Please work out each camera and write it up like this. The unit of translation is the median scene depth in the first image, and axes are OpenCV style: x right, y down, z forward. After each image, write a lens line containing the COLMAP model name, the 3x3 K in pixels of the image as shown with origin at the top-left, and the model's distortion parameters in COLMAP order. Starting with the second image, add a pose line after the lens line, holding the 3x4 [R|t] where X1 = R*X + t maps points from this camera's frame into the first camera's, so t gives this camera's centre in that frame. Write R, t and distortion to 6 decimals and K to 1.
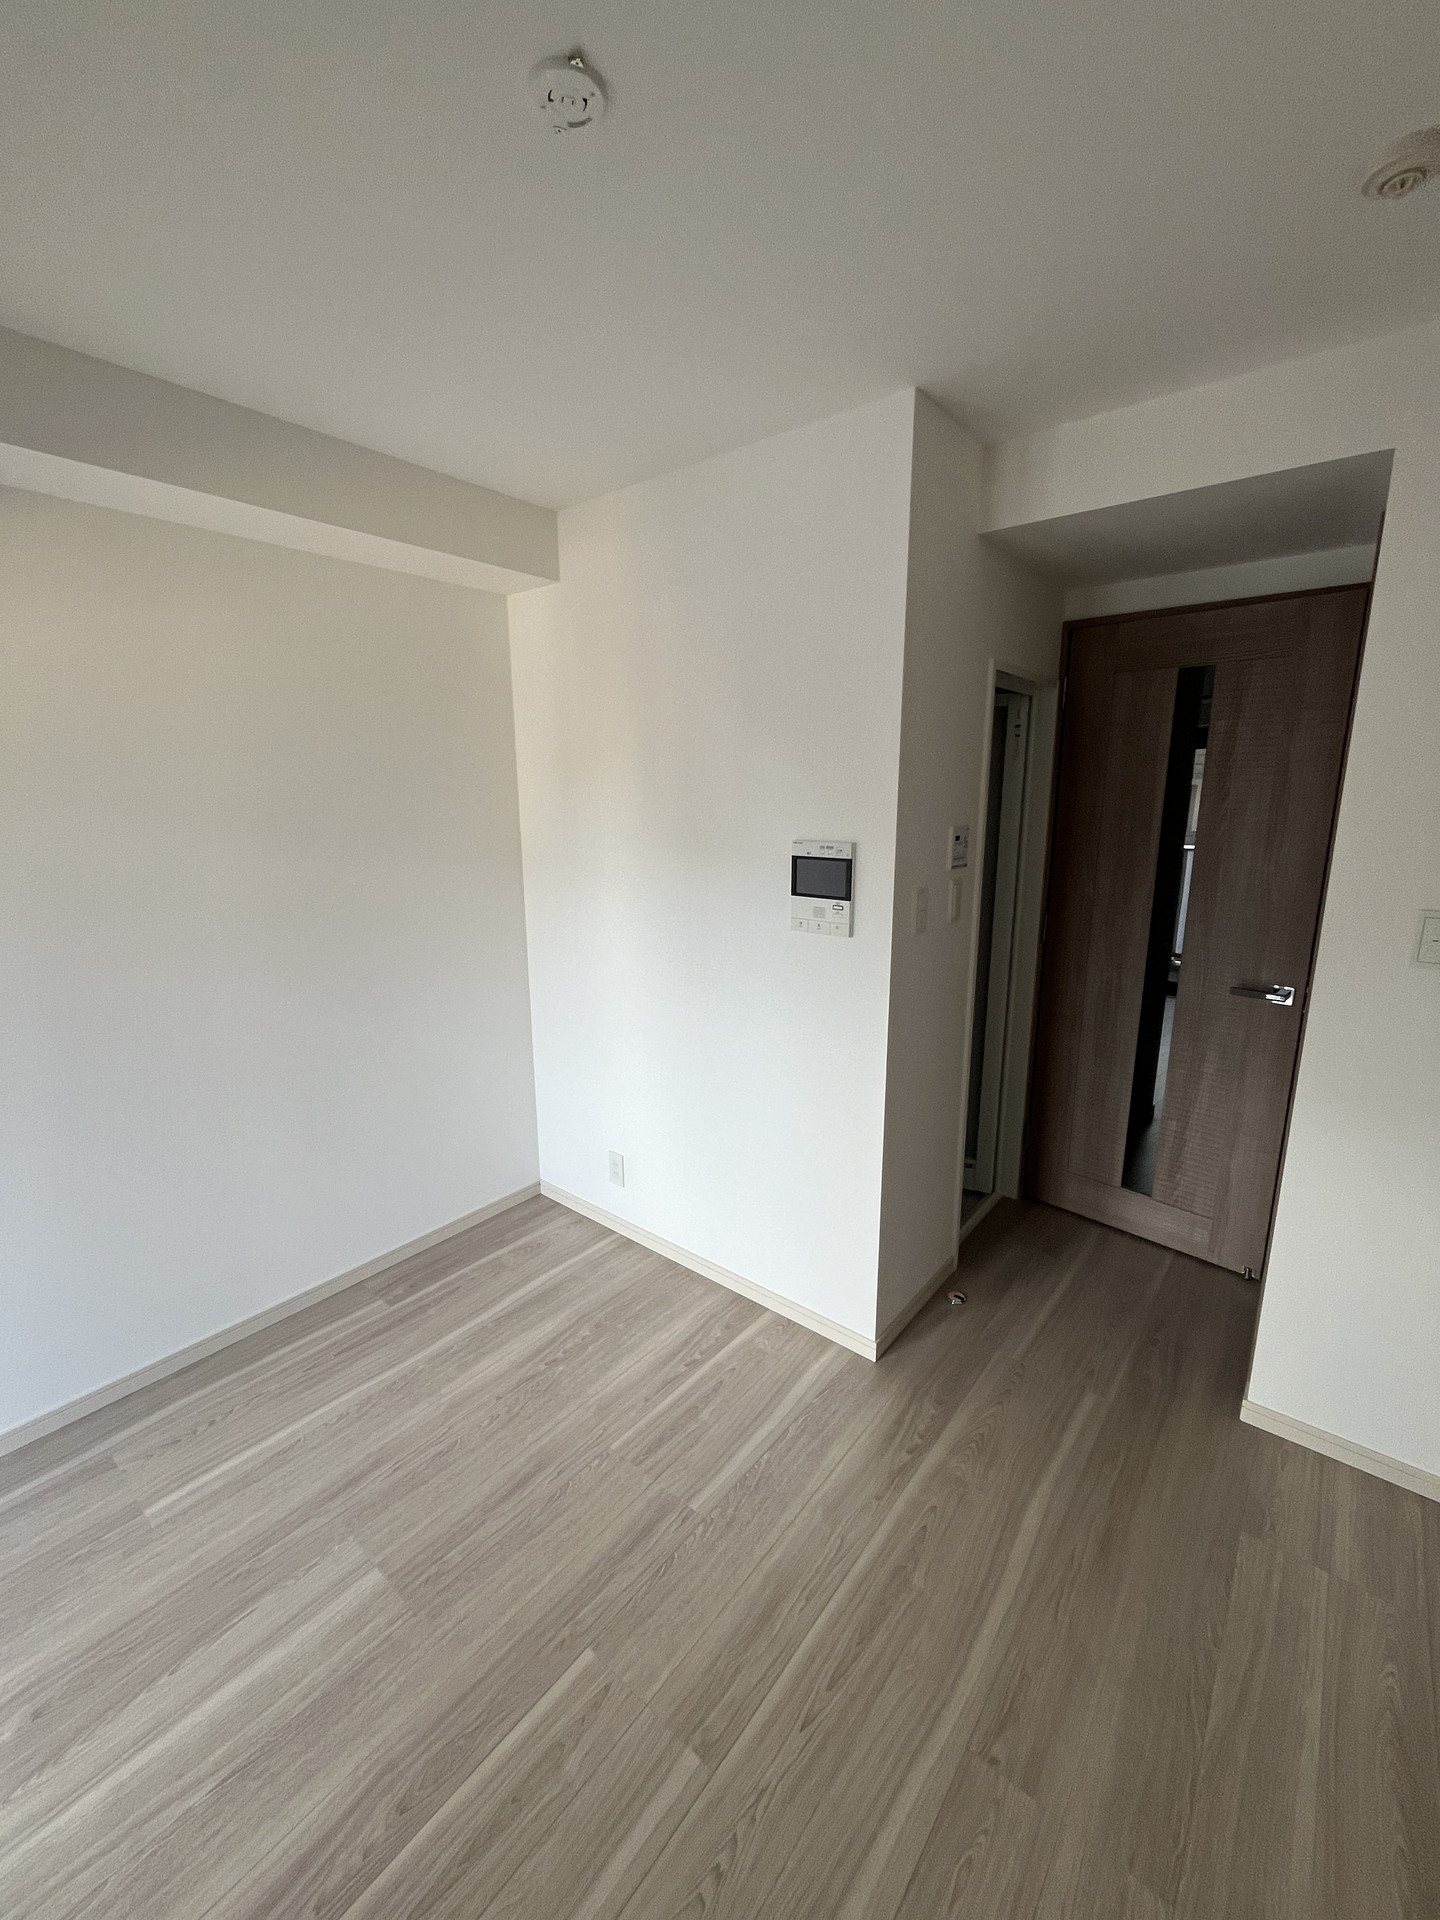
lens RADIAL K [[783.9, 0, 720.1], [0, 783.9, 955.3], [0, 0, 1]] dist [-0.000552, 0.000047]
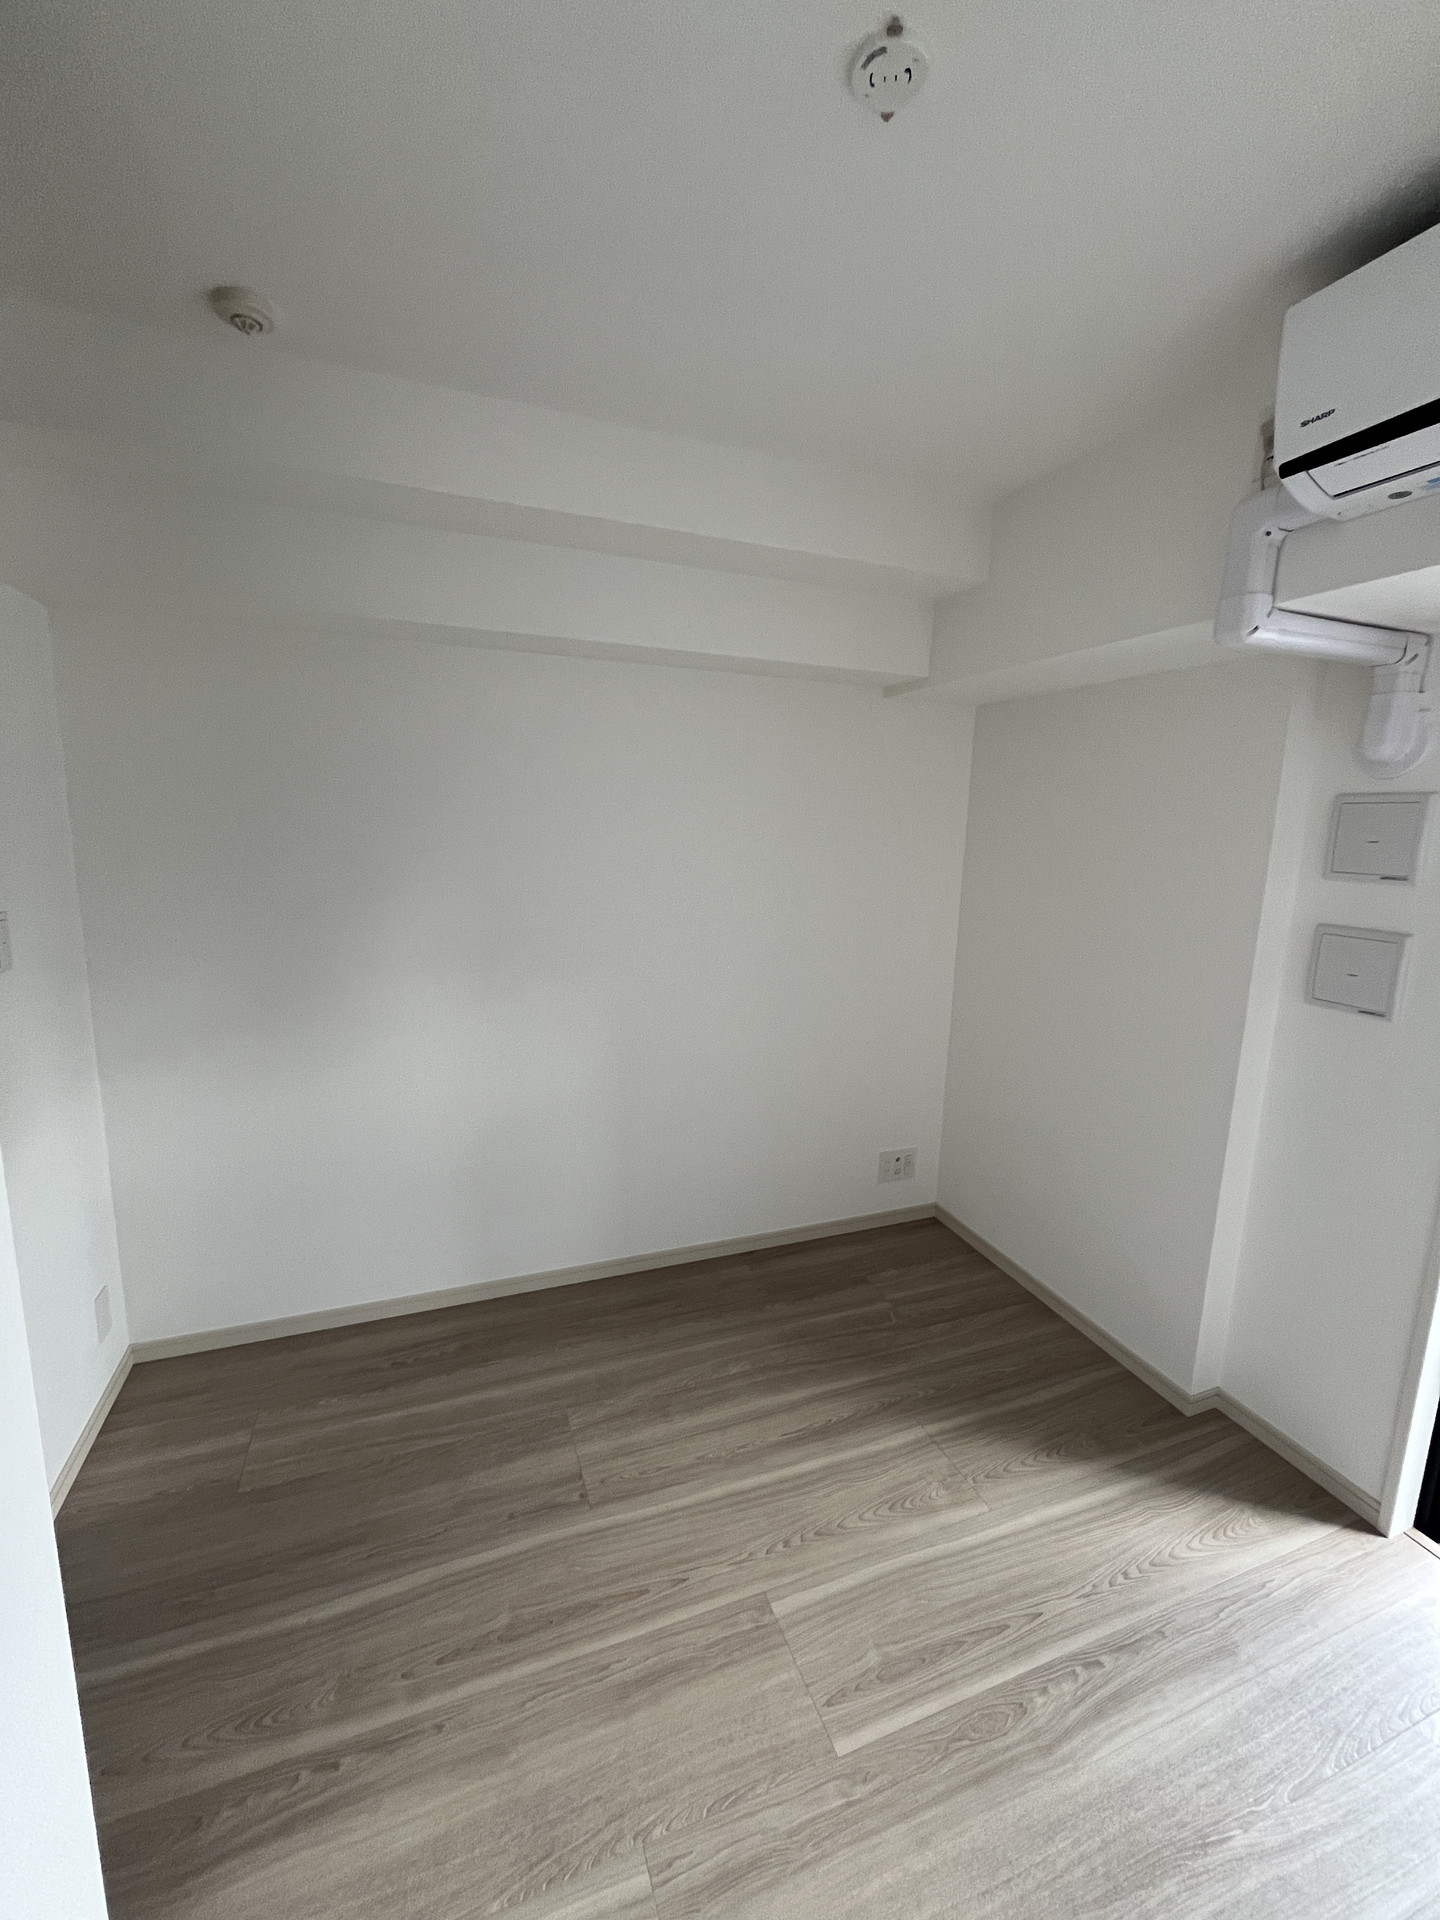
lens RADIAL K [[783.9, 0, 720.1], [0, 783.9, 955.3], [0, 0, 1]] dist [-0.000552, 0.000047]
pose [[-0.865806, -0.105259, 0.489184, -0.333597], [0.080272, 0.935746, 0.343418, -0.252126], [-0.493900, 0.336601, -0.801725, 1.252682]]
